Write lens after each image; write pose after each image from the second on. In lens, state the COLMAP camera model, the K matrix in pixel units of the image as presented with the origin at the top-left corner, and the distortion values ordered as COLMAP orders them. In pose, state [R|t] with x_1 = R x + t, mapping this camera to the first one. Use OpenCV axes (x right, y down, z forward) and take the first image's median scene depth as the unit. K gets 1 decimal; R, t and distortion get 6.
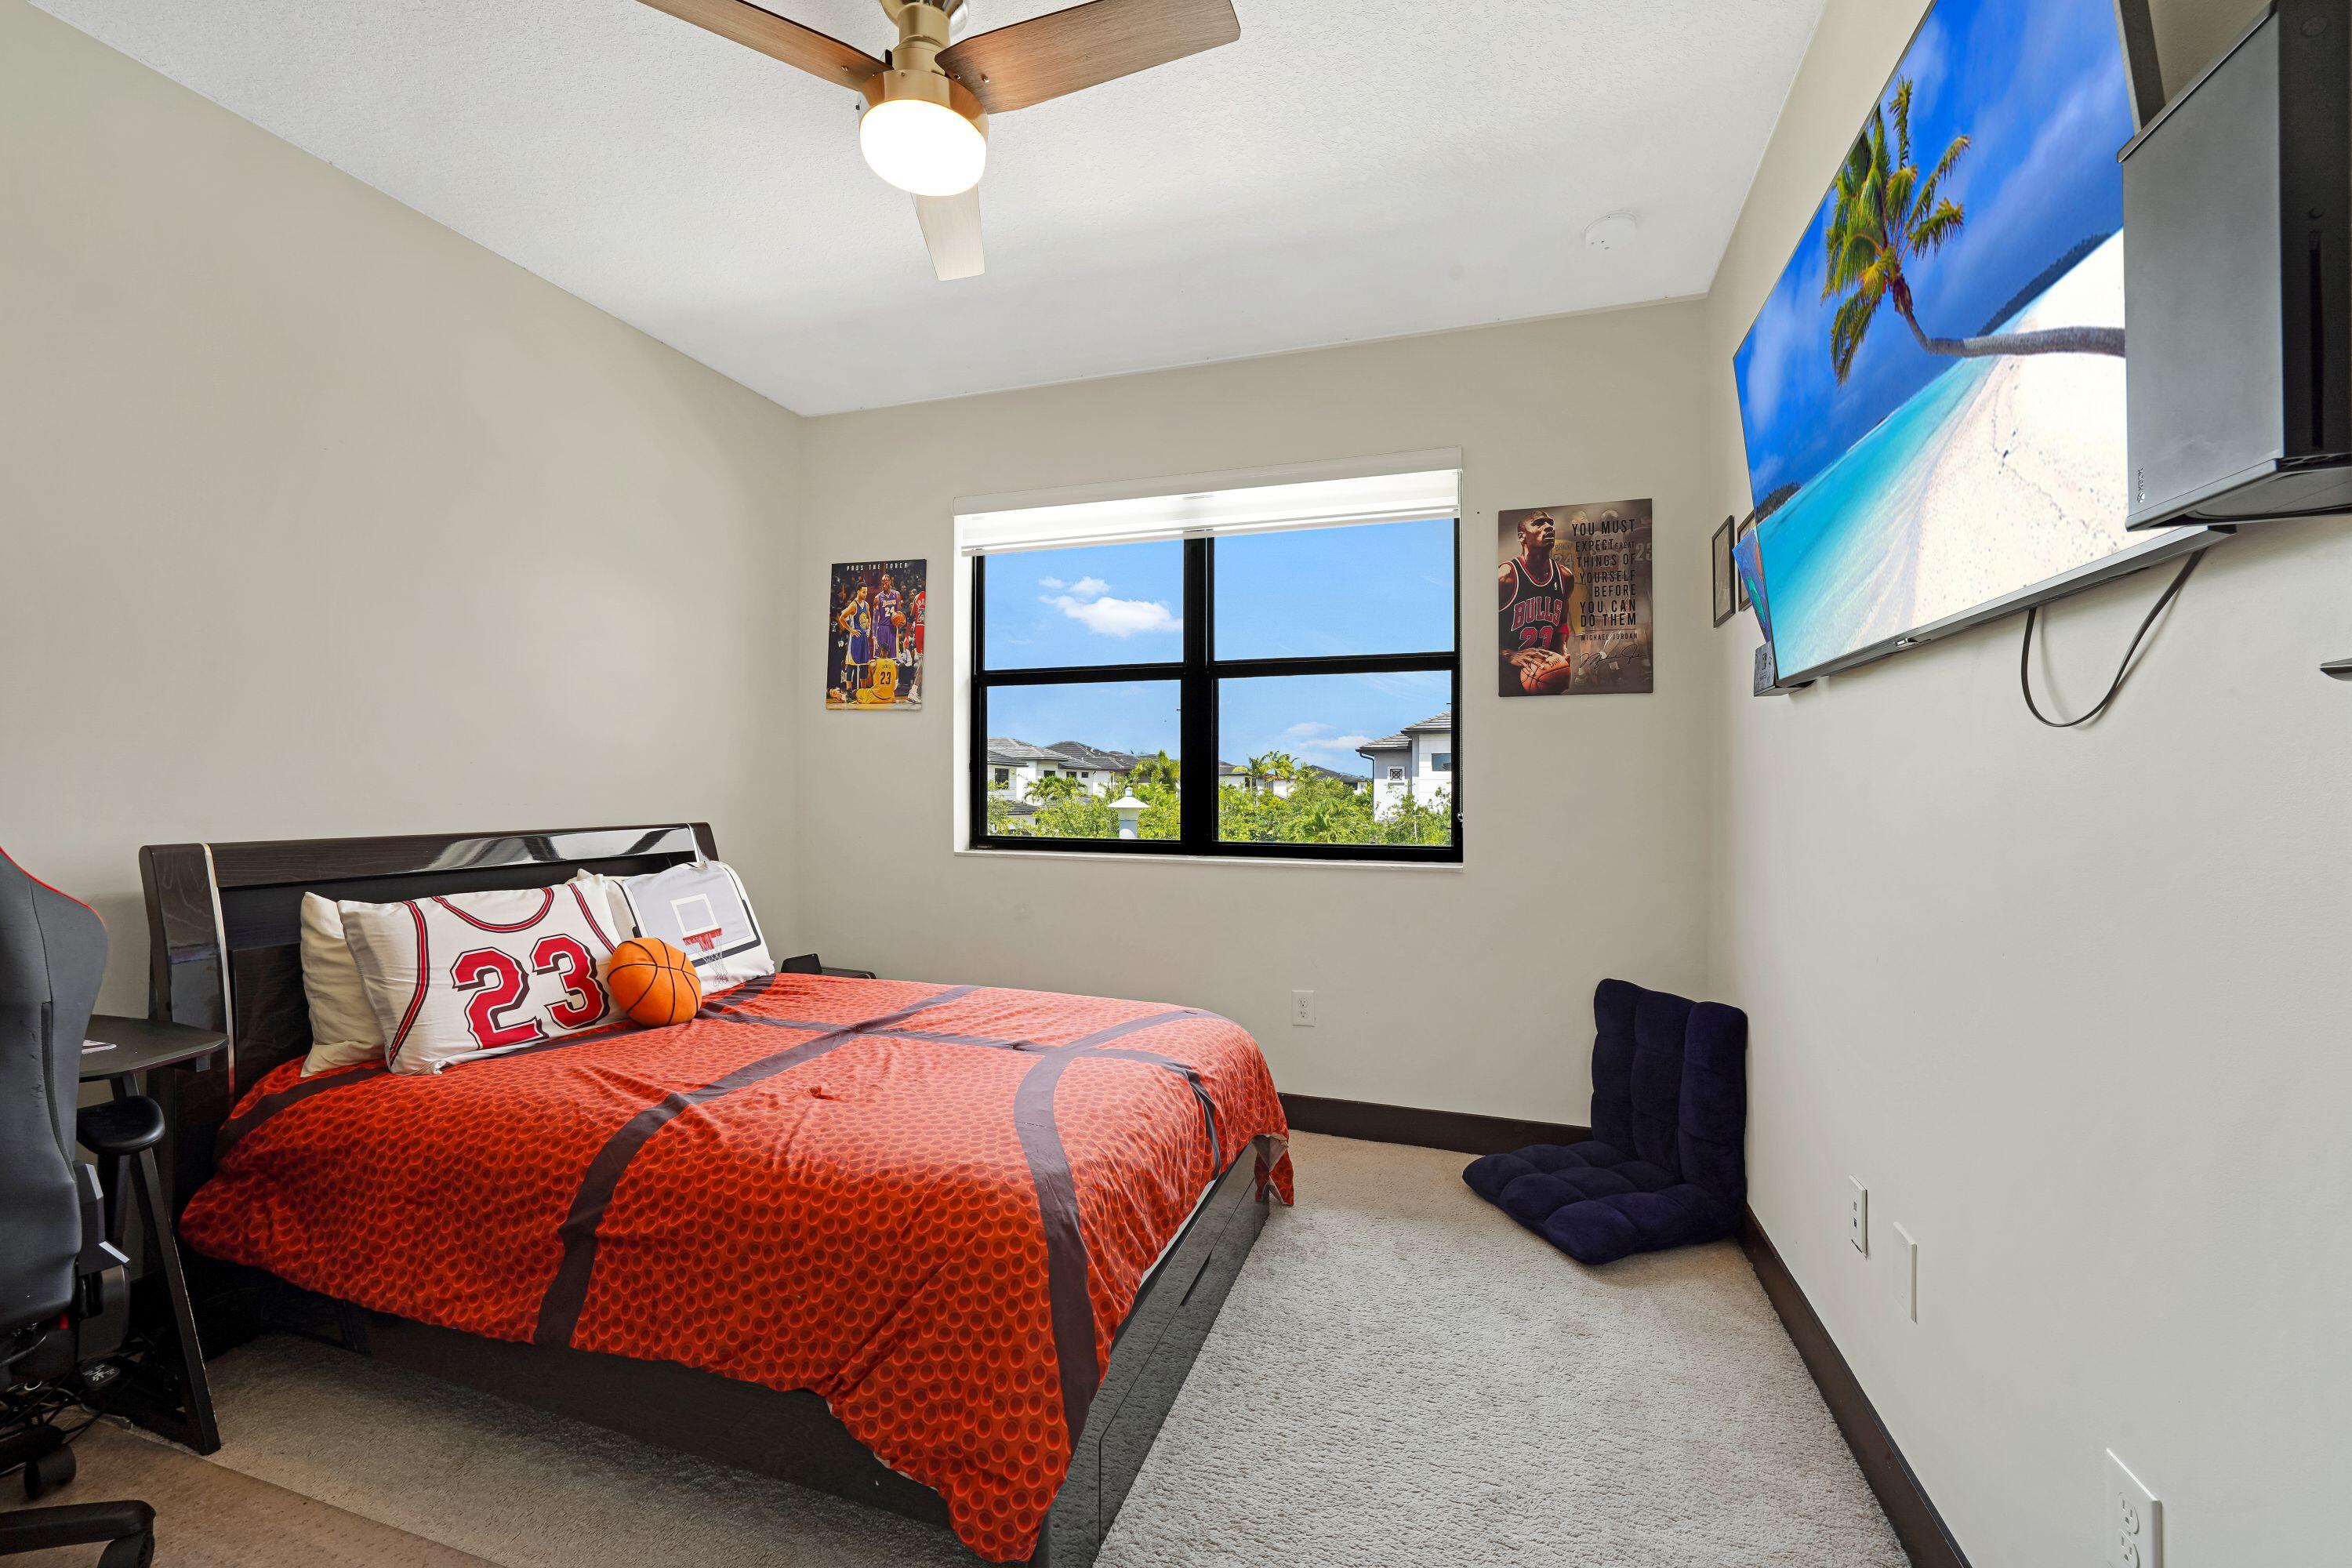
lens RADIAL K [[932.6, 0, 1166.2], [0, 932.6, 780.0], [0, 0, 1]] dist [0.001609, 0.002075]
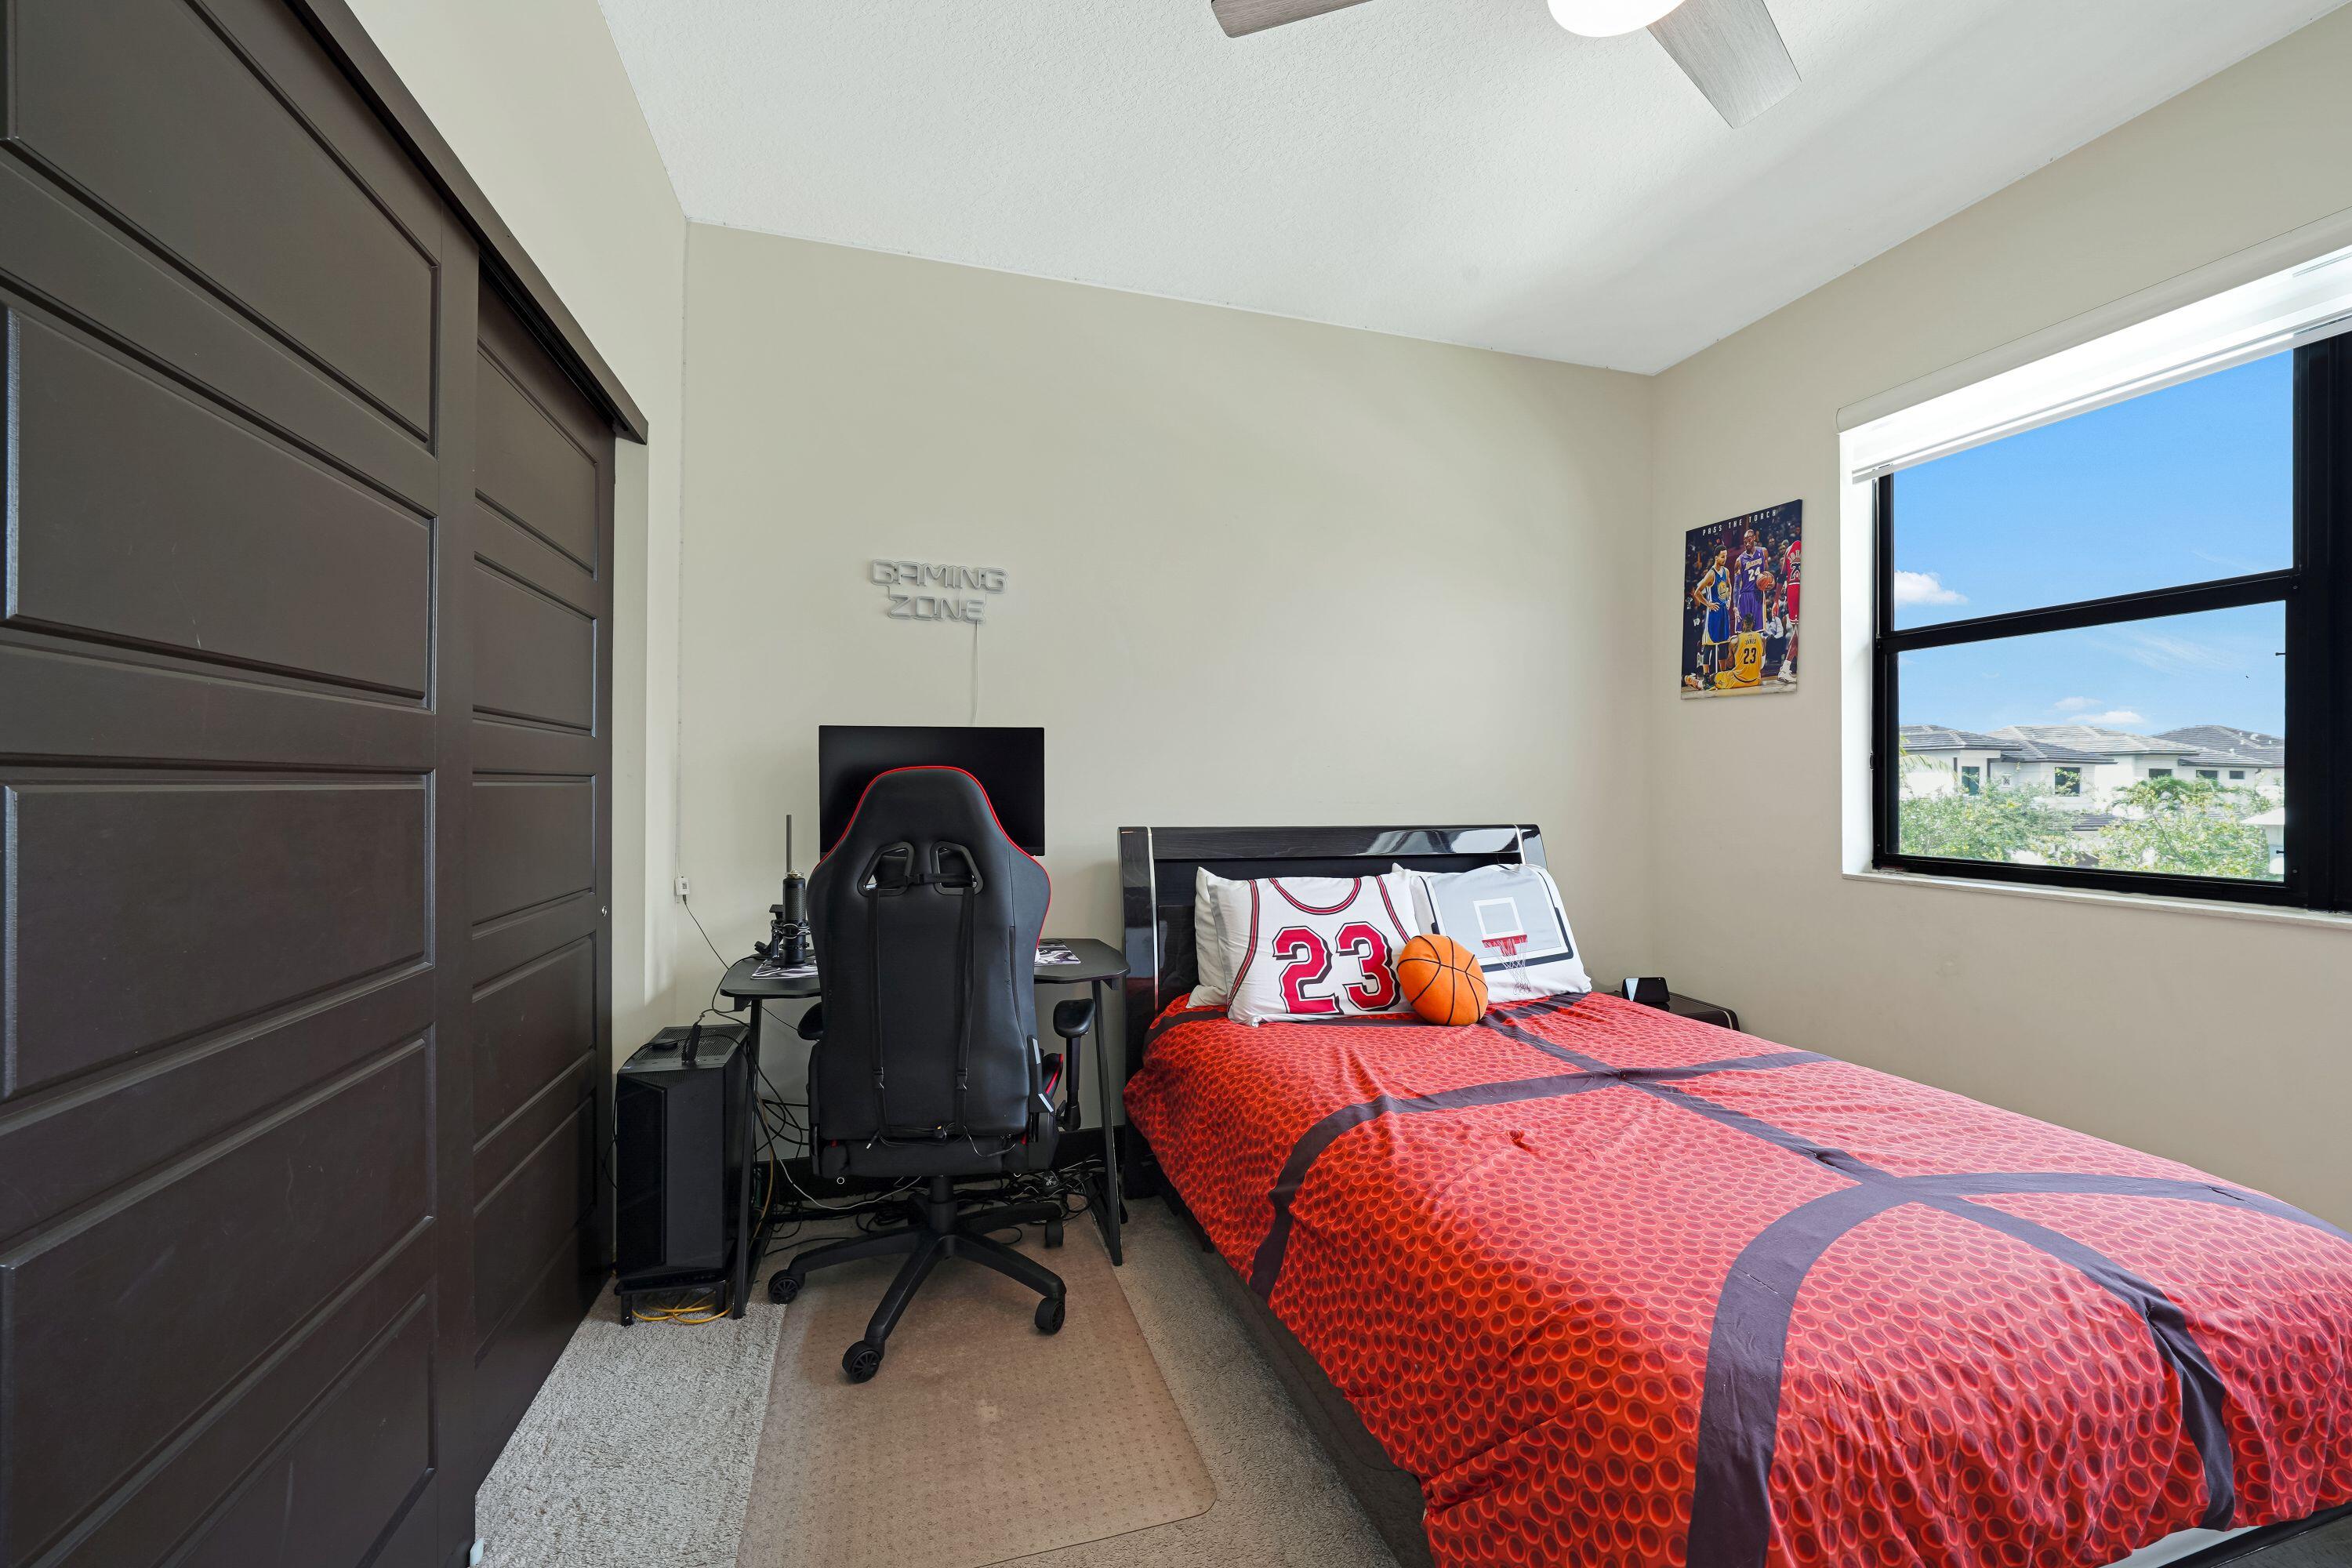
lens RADIAL K [[935.0, 0, 1212.5], [0, 935.0, 788.3], [0, 0, 1]] dist [-0.007517, 0.002824]
pose [[0.594288, -0.000517, -0.804252, 0.133973], [0.003429, 0.999992, 0.001891, 0.007071], [0.804245, -0.003882, 0.594286, 0.225516]]
